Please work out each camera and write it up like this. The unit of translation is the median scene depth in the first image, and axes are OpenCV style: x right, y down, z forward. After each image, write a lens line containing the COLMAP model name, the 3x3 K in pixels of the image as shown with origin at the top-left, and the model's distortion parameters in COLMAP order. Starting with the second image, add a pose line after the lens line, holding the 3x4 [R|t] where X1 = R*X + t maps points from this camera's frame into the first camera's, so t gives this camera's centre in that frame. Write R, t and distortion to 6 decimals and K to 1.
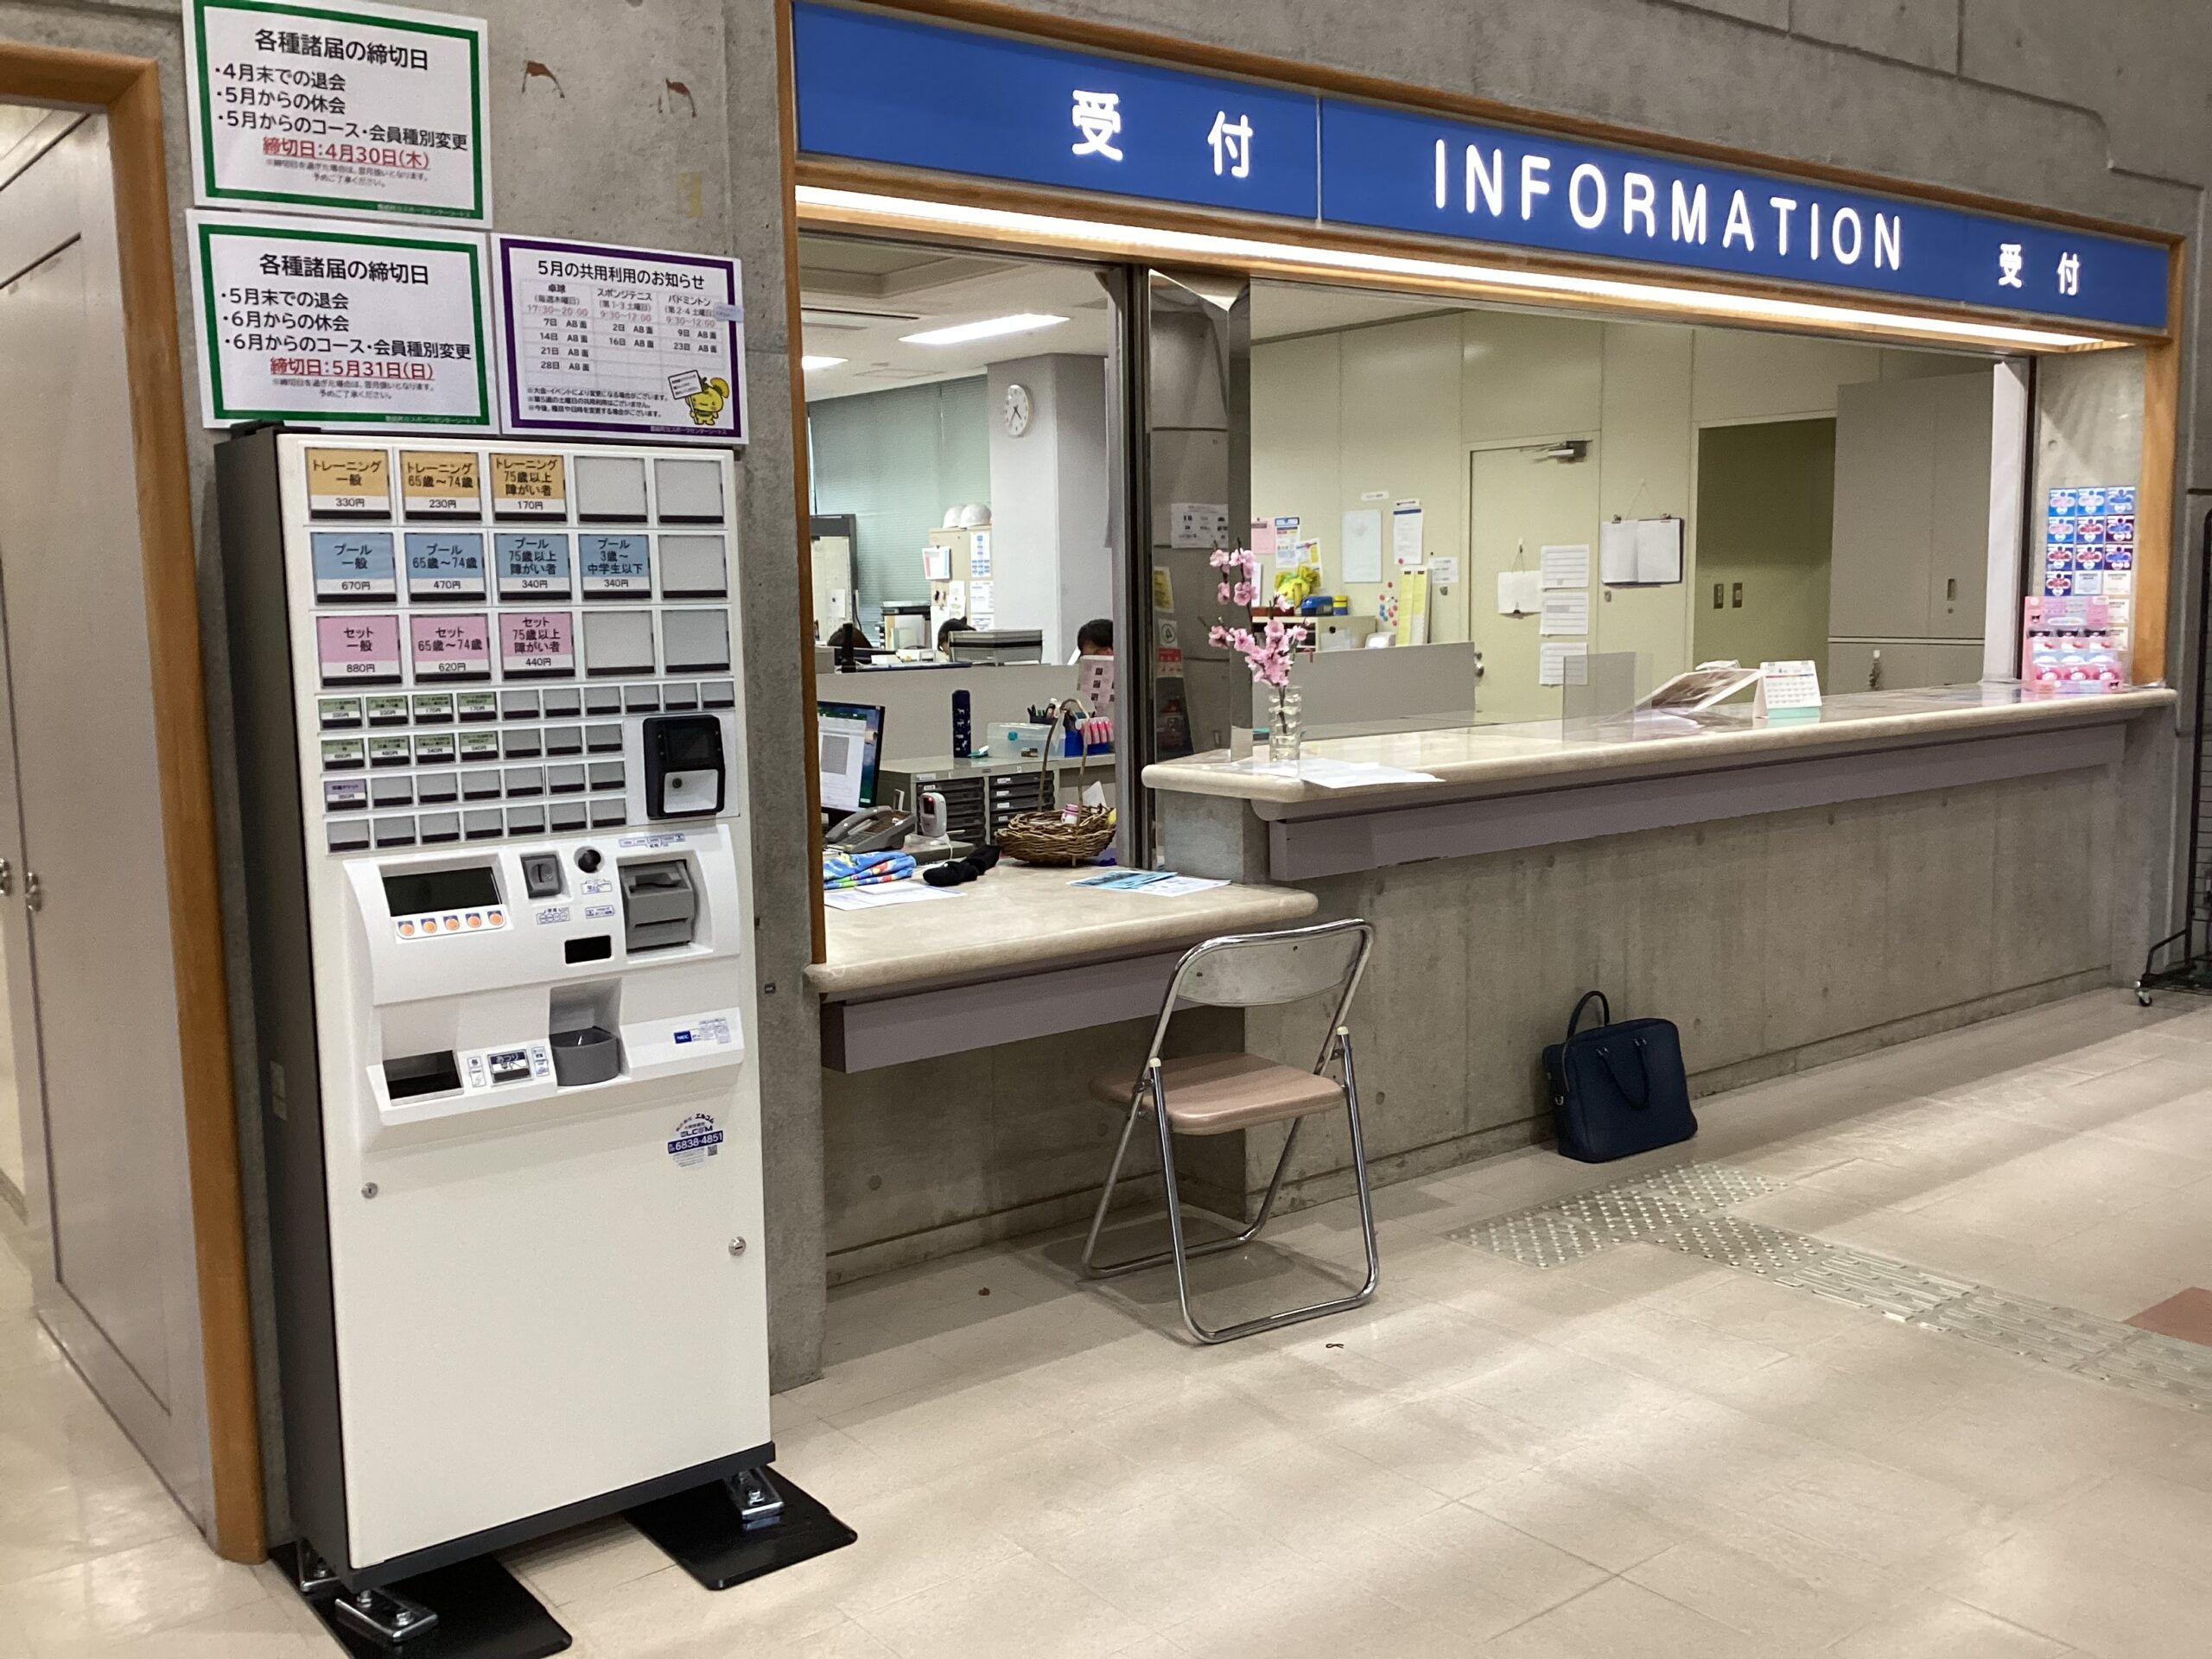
lens RADIAL K [[2020.8, 0, 1106.0], [0, 2020.8, 829.5], [0, 0, 1]] dist [0.150266, -0.329868]
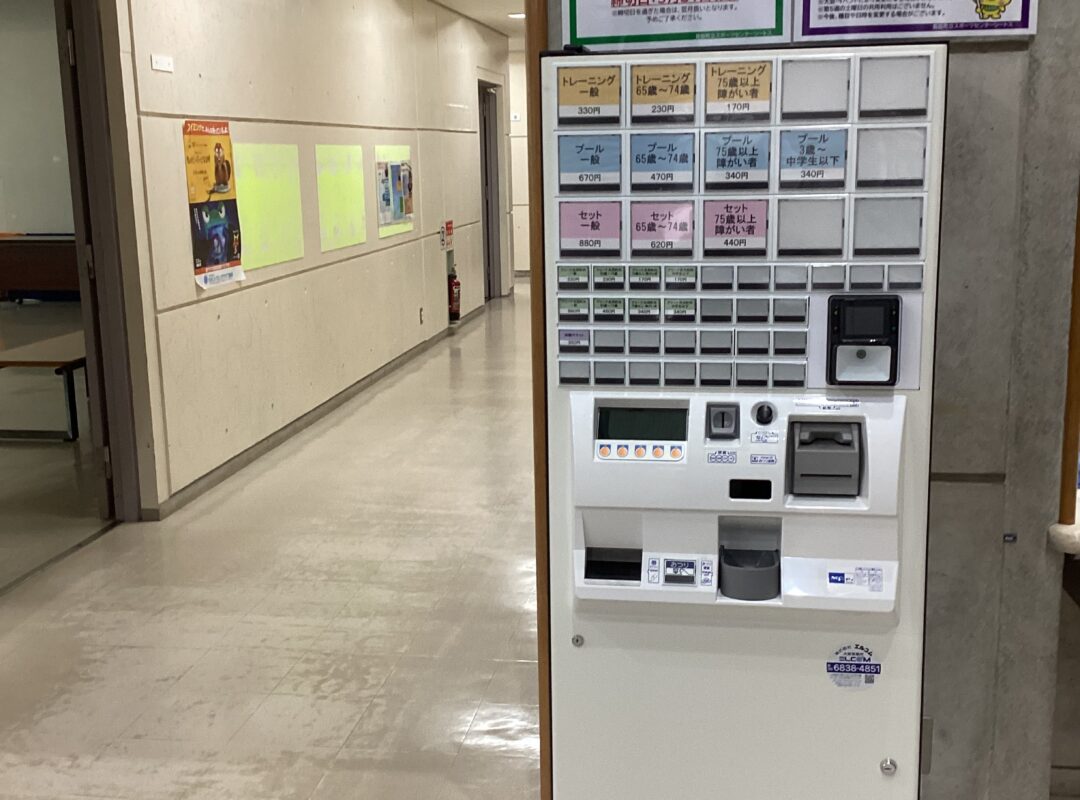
lens RADIAL K [[1299.8, 0, 540.0], [0, 1299.8, 400.0], [0, 0, 1]] dist [0.139480, -0.256858]
pose [[0.683861, 0.143725, -0.715316, 0.194543], [-0.084839, 0.989420, 0.117691, -0.070554], [0.724663, -0.019797, 0.688819, 0.394687]]
